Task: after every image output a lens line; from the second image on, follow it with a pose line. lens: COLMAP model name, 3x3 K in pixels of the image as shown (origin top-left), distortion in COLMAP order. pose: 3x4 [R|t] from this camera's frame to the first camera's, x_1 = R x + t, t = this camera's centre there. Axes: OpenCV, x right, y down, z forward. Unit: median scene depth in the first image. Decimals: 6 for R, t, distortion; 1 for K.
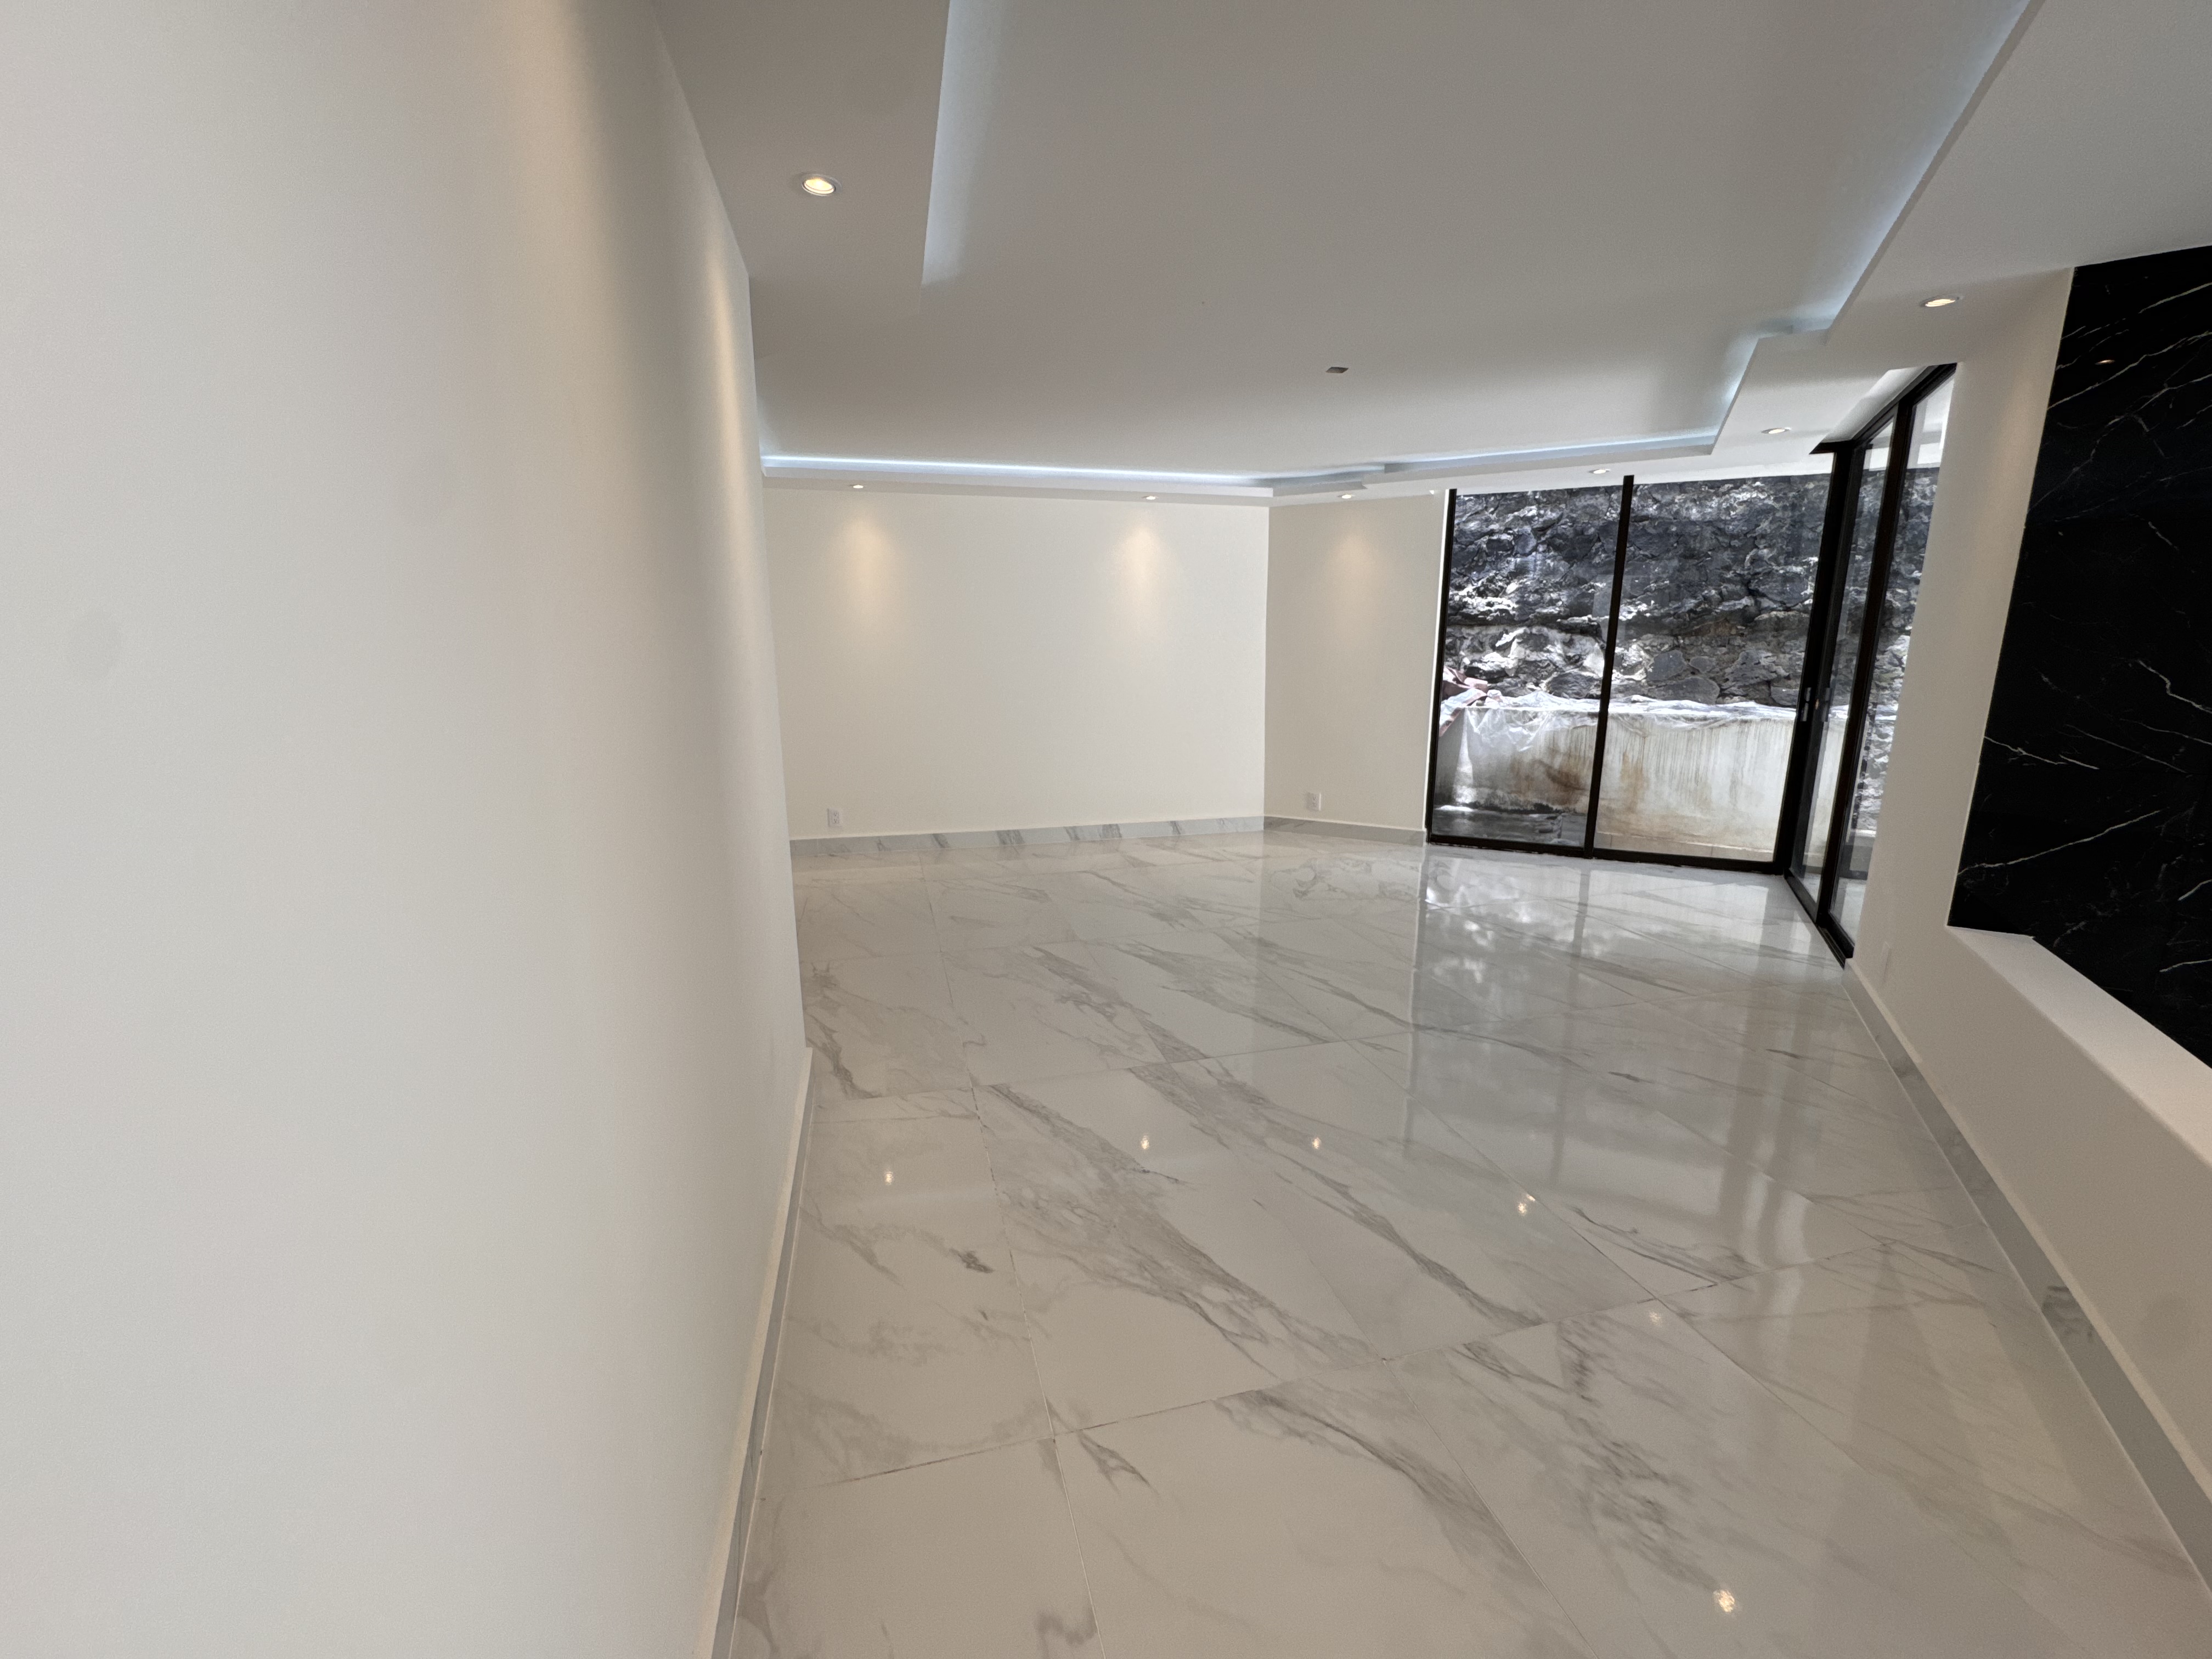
lens RADIAL K [[874.6, 0, 1106.7], [0, 874.6, 825.0], [0, 0, 1]] dist [-0.001014, 0.000151]
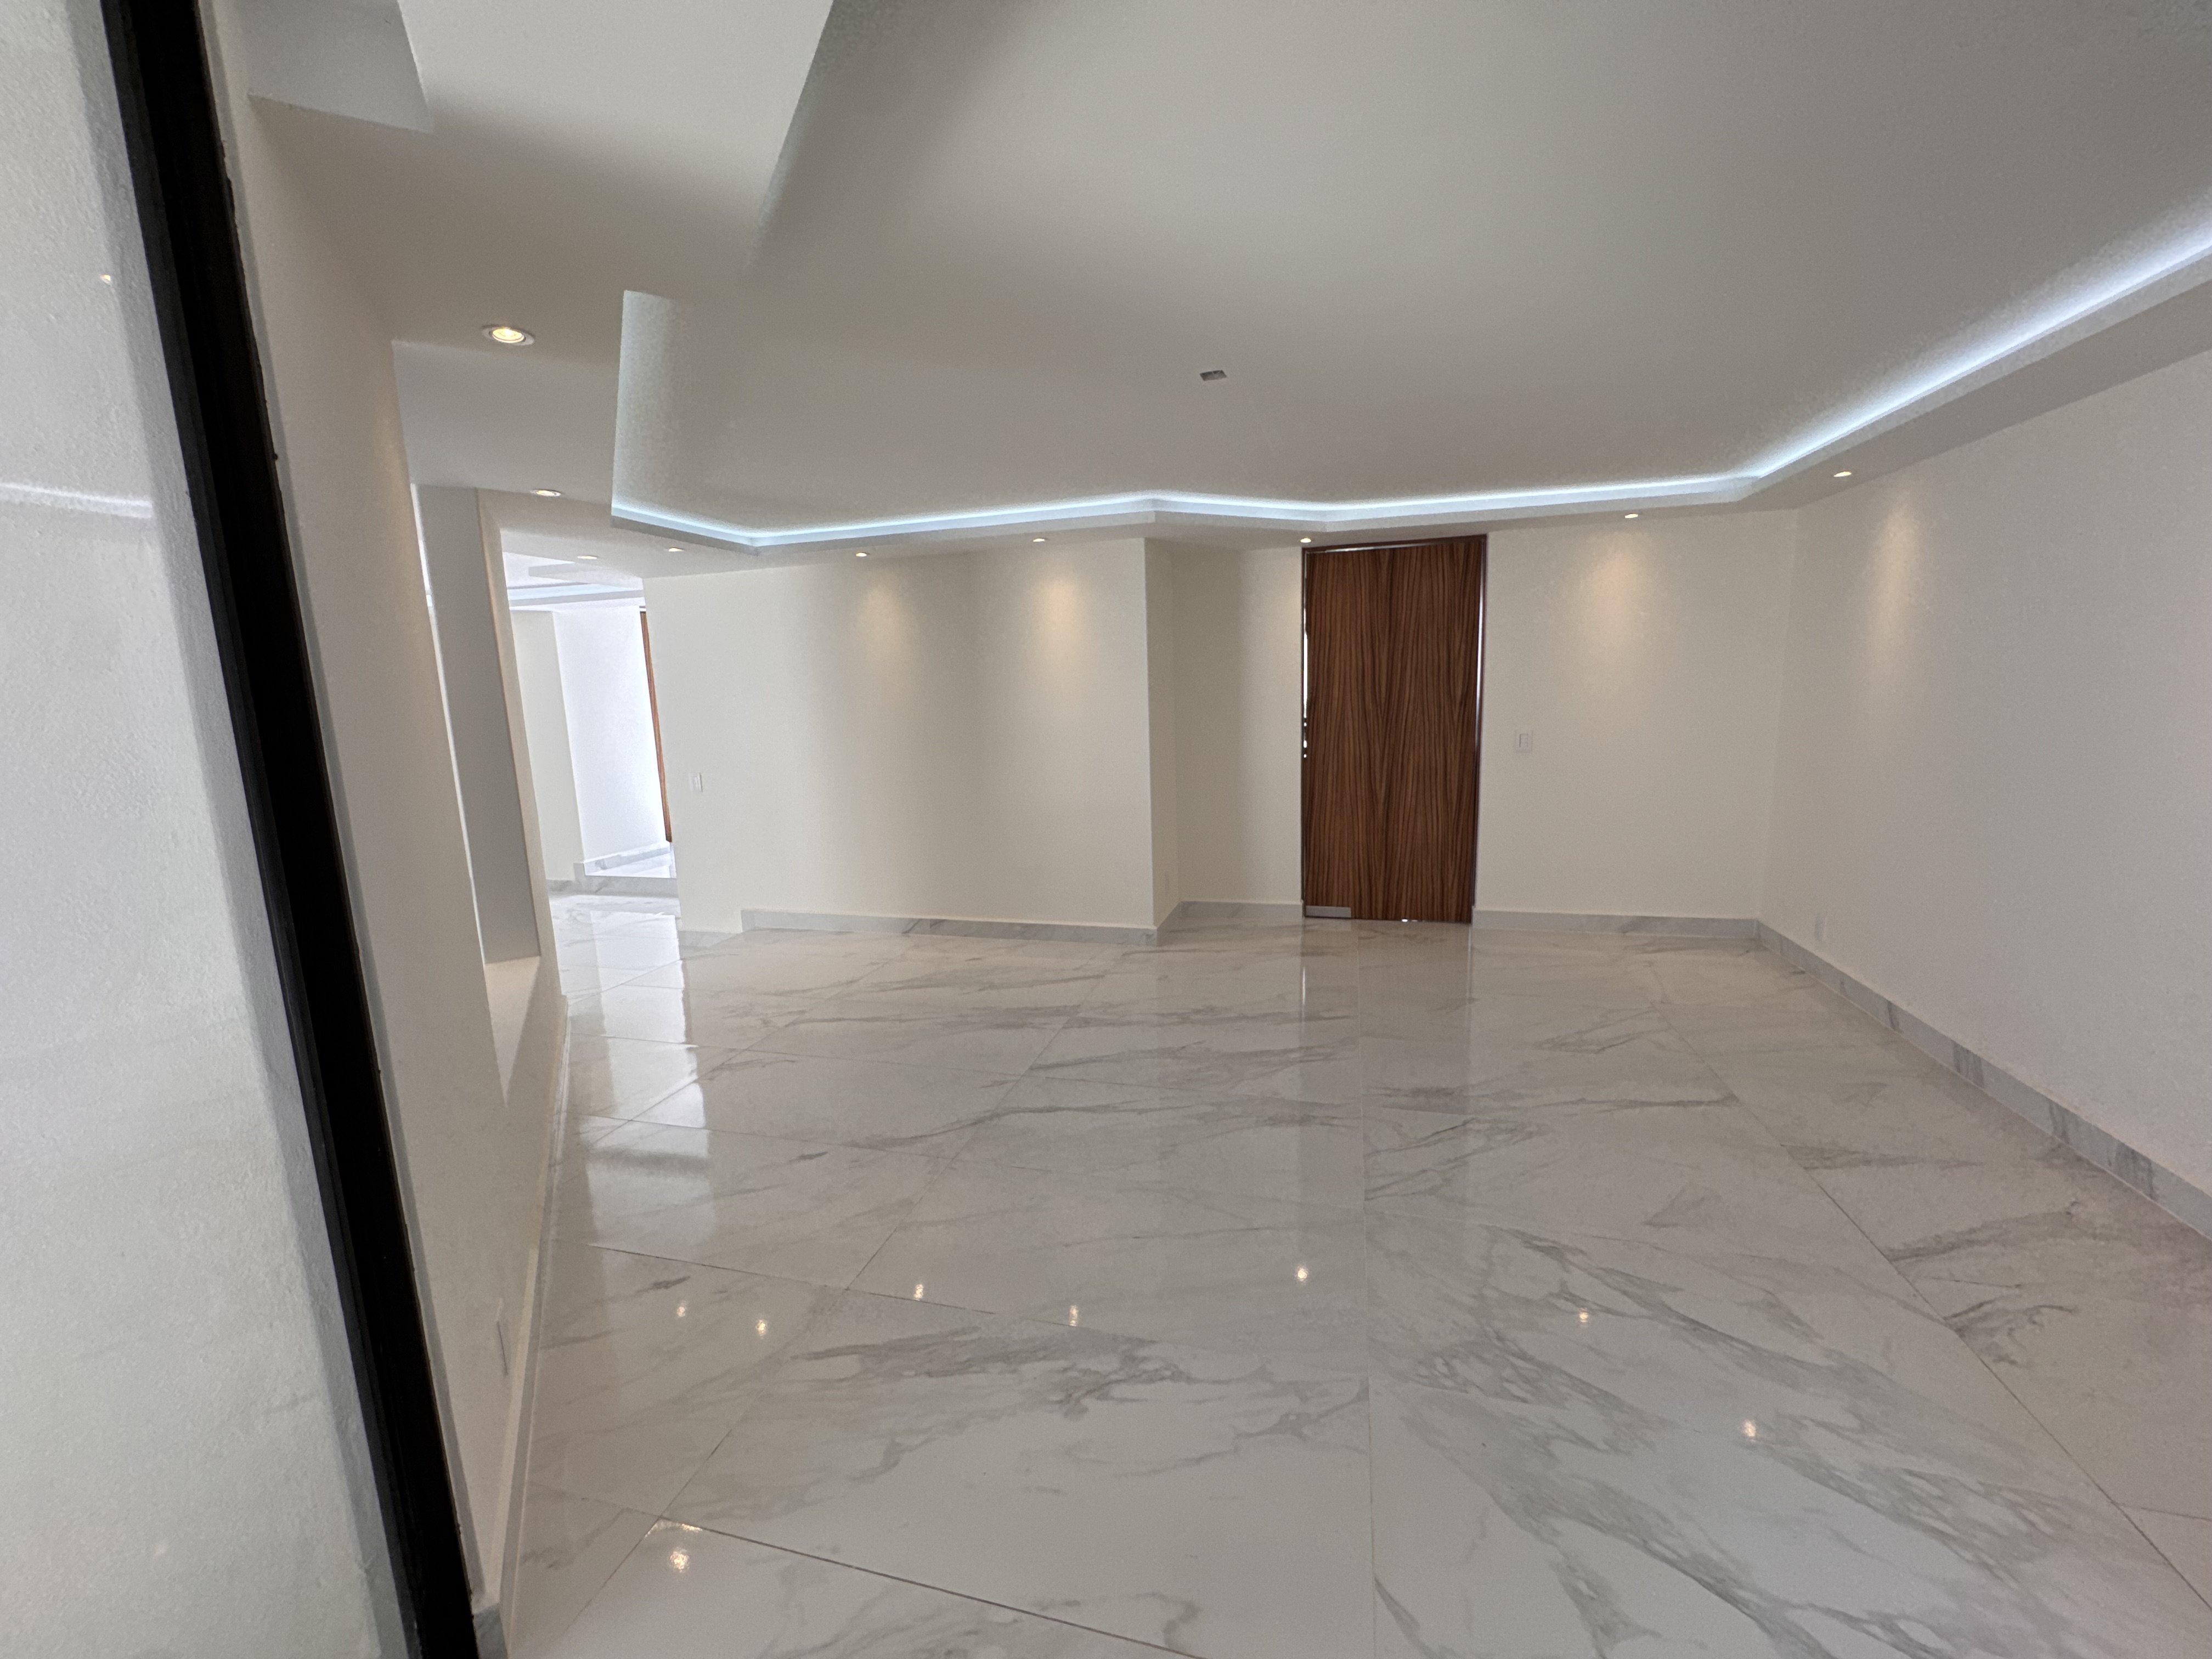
lens RADIAL K [[874.6, 0, 1106.7], [0, 874.6, 825.0], [0, 0, 1]] dist [-0.001014, 0.000151]
pose [[-0.490944, 0.157728, -0.856794, 1.003448], [-0.137338, 0.957165, 0.254900, -0.325469], [0.860298, 0.242812, -0.448252, 1.338860]]
